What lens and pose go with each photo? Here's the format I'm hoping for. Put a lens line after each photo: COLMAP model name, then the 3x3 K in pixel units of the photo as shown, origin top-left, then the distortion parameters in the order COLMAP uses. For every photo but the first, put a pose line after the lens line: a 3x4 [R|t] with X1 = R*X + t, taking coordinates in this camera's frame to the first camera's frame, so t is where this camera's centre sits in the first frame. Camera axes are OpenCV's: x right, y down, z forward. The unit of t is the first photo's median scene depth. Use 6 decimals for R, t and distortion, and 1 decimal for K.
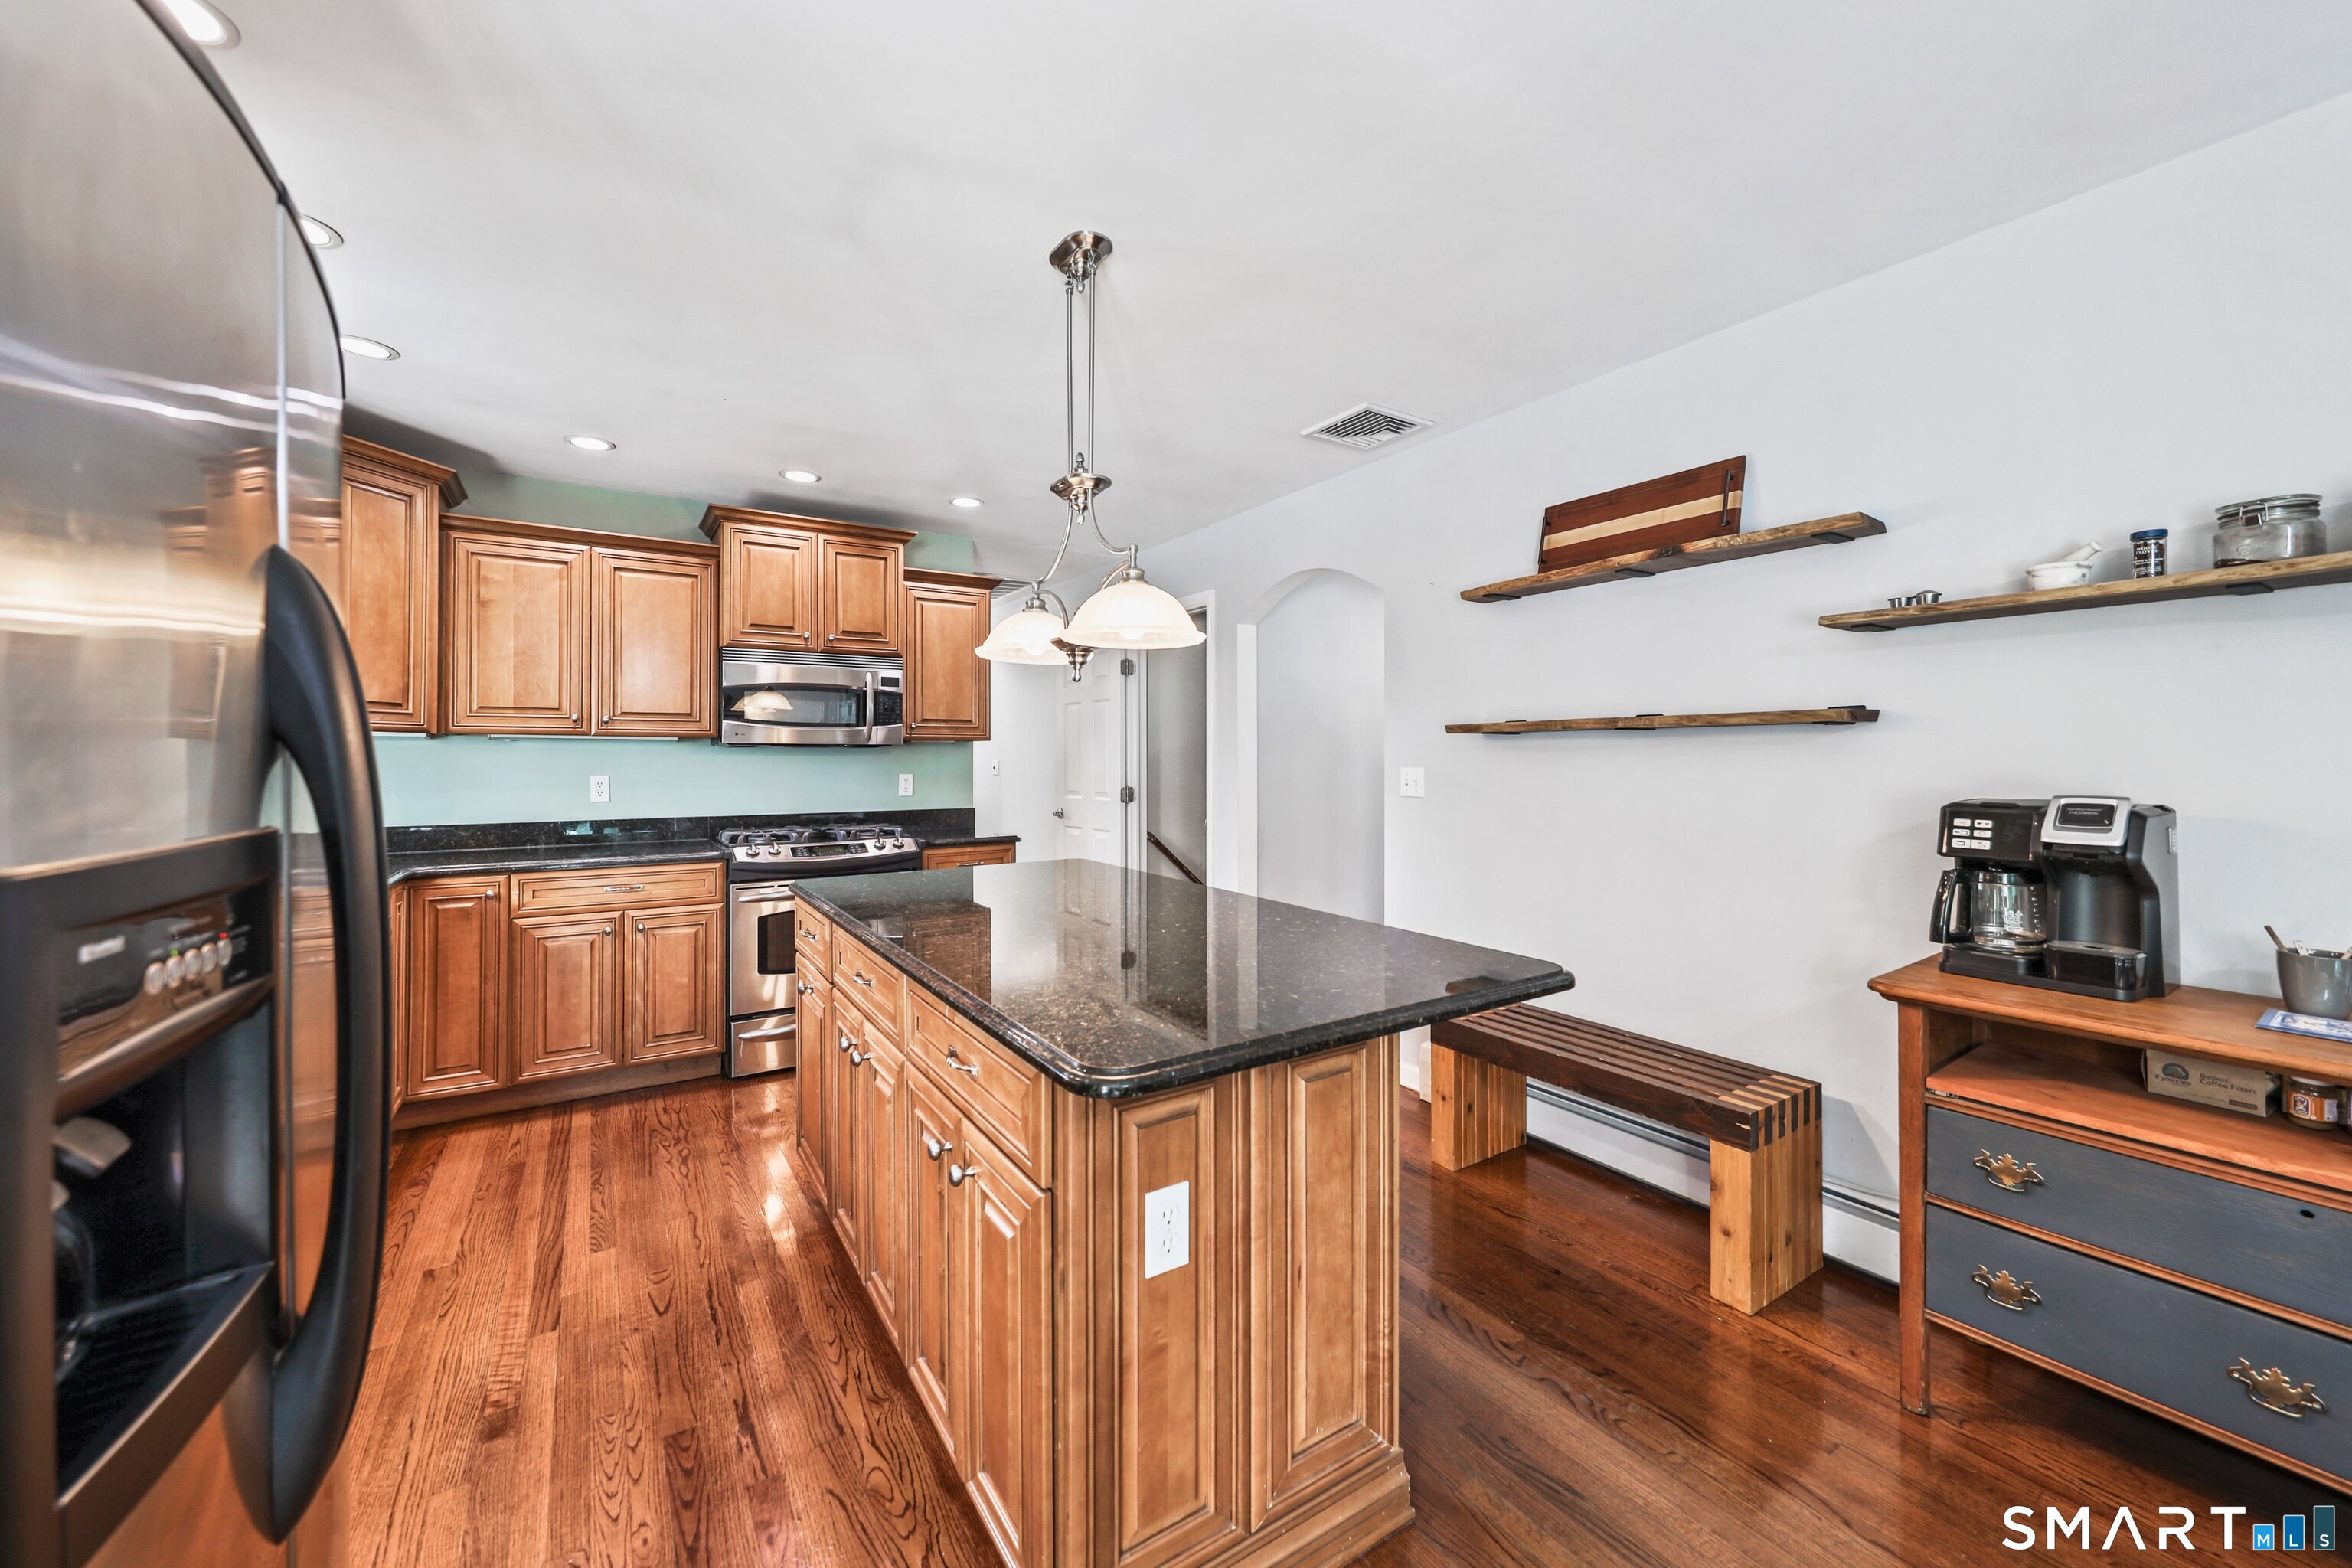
lens RADIAL K [[899.6, 0, 1164.8], [0, 899.6, 753.0], [0, 0, 1]] dist [0.005971, -0.001353]
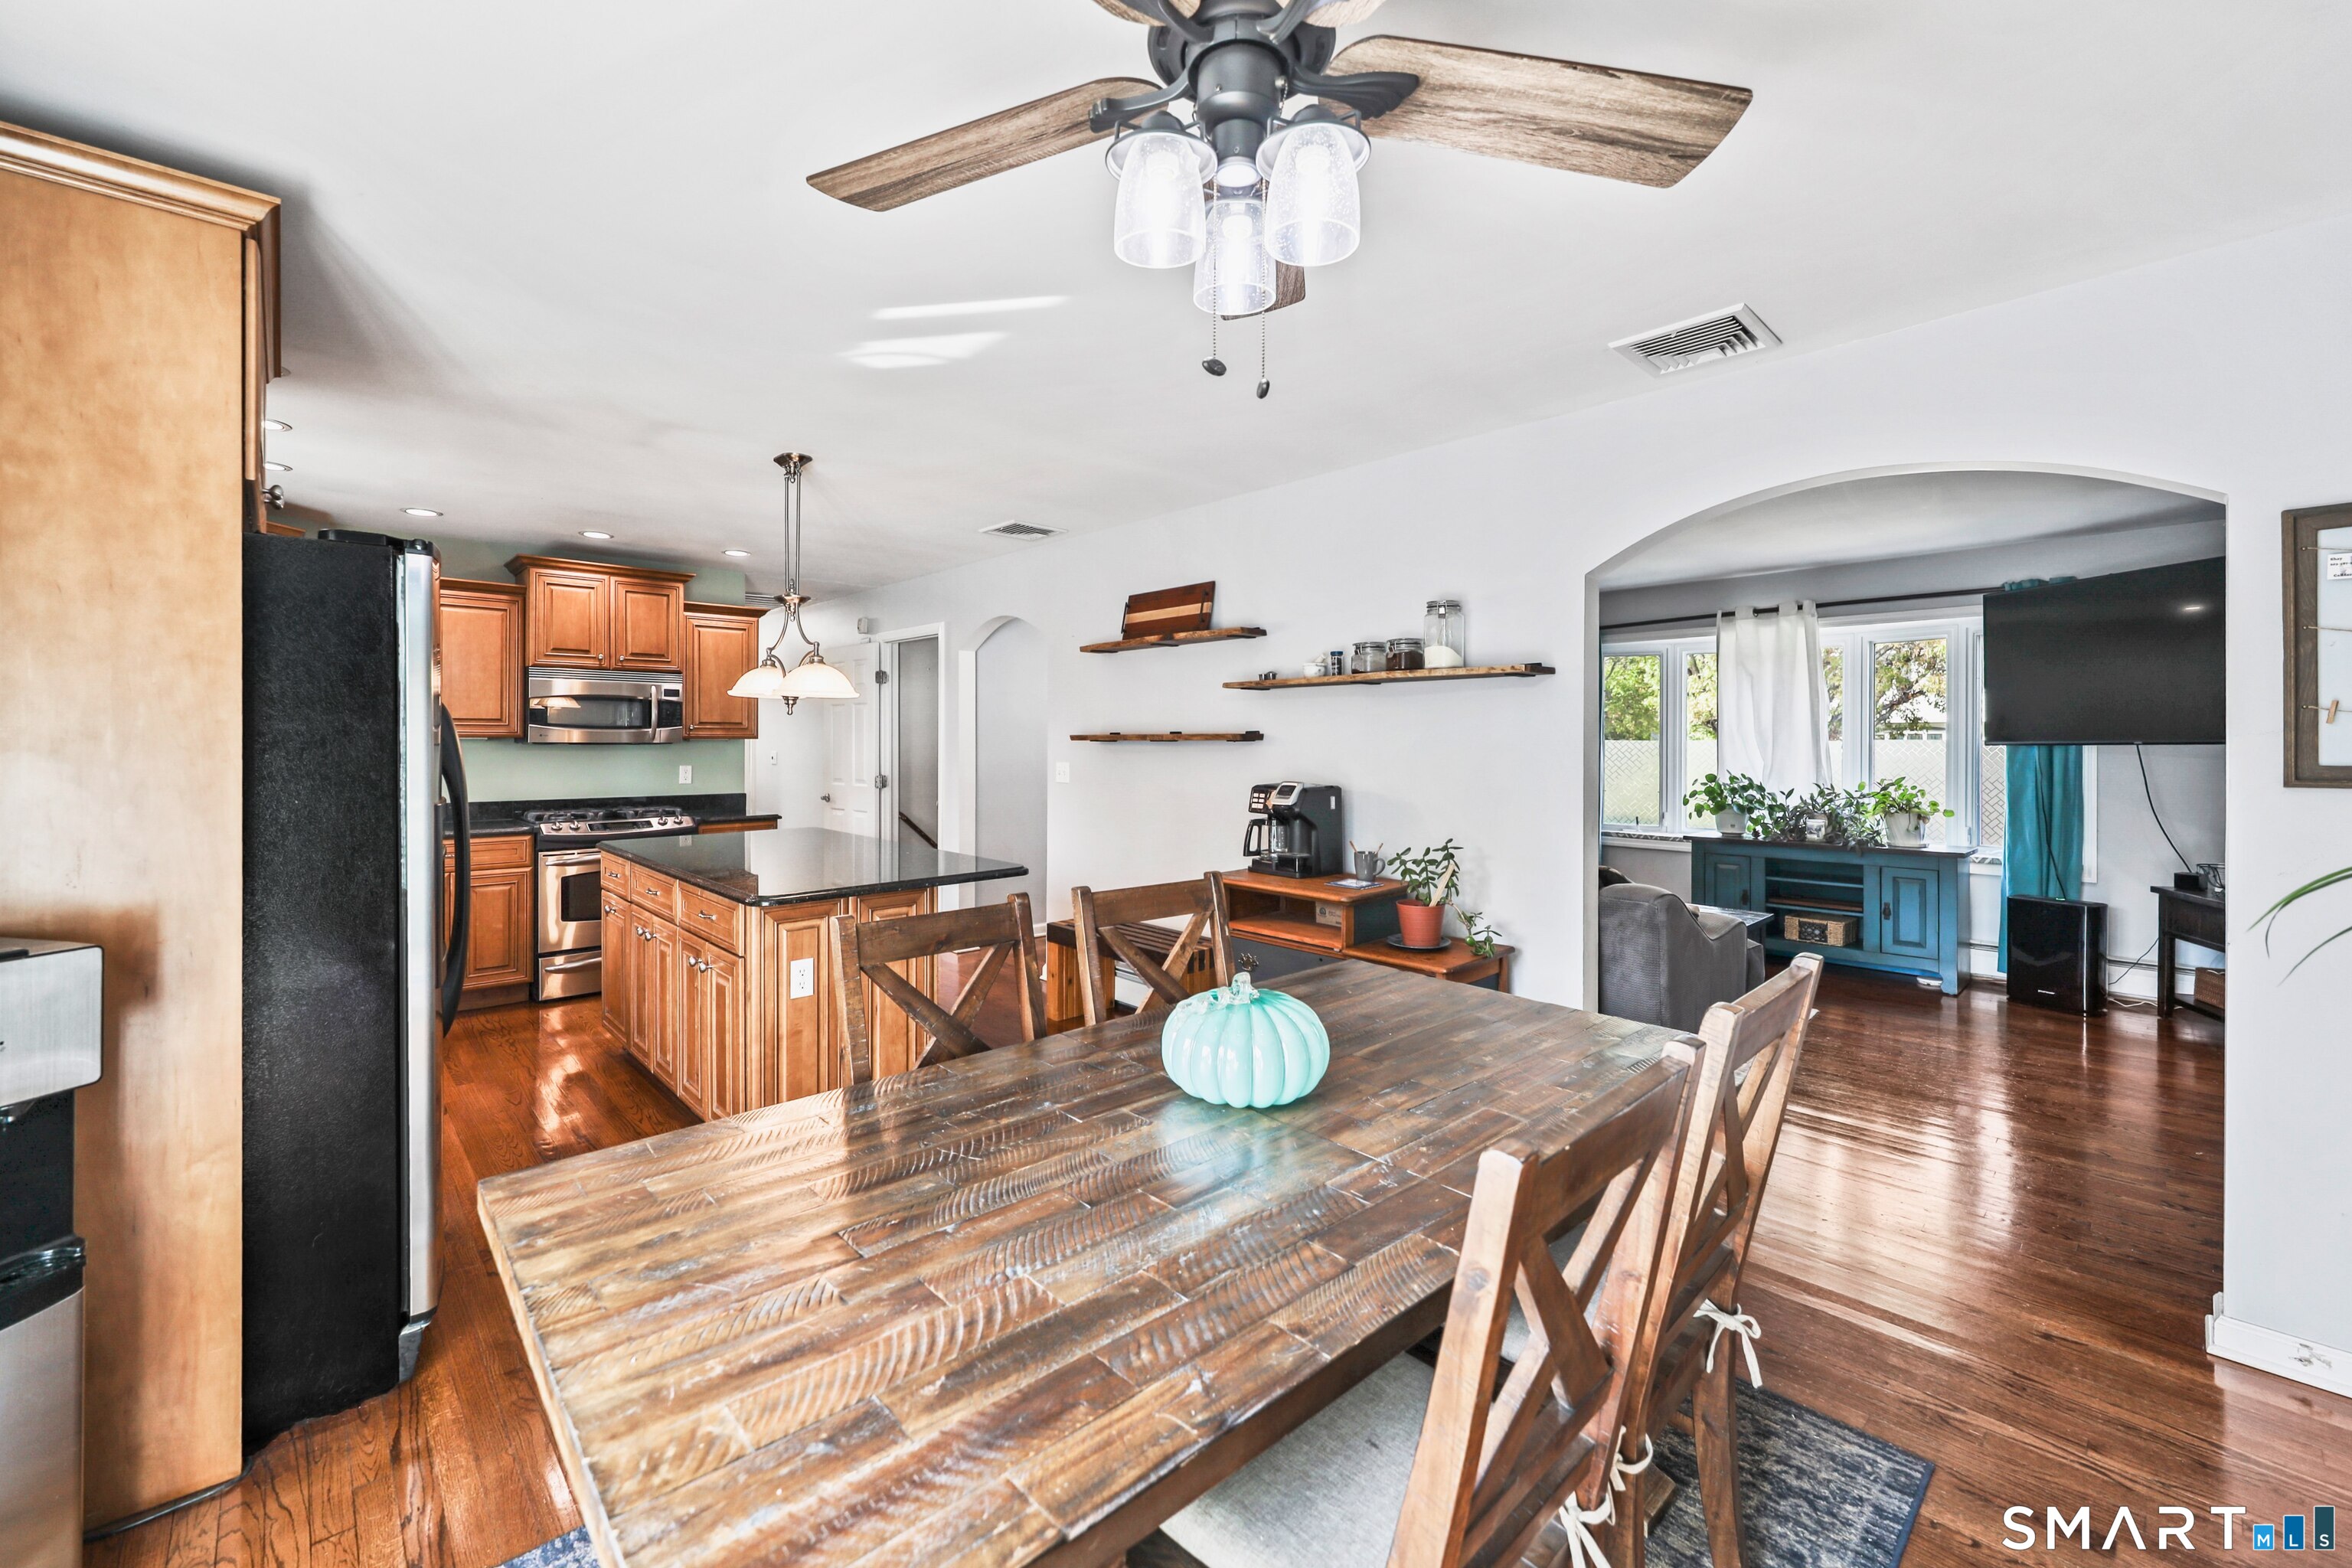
lens RADIAL K [[946.6, 0, 1173.3], [0, 946.6, 741.0], [0, 0, 1]] dist [-0.001444, -0.001642]
pose [[0.982367, 0.004168, 0.186916, 0.162086], [-0.005090, 0.999977, 0.004455, -0.025047], [-0.186893, -0.005328, 0.982366, -0.510807]]
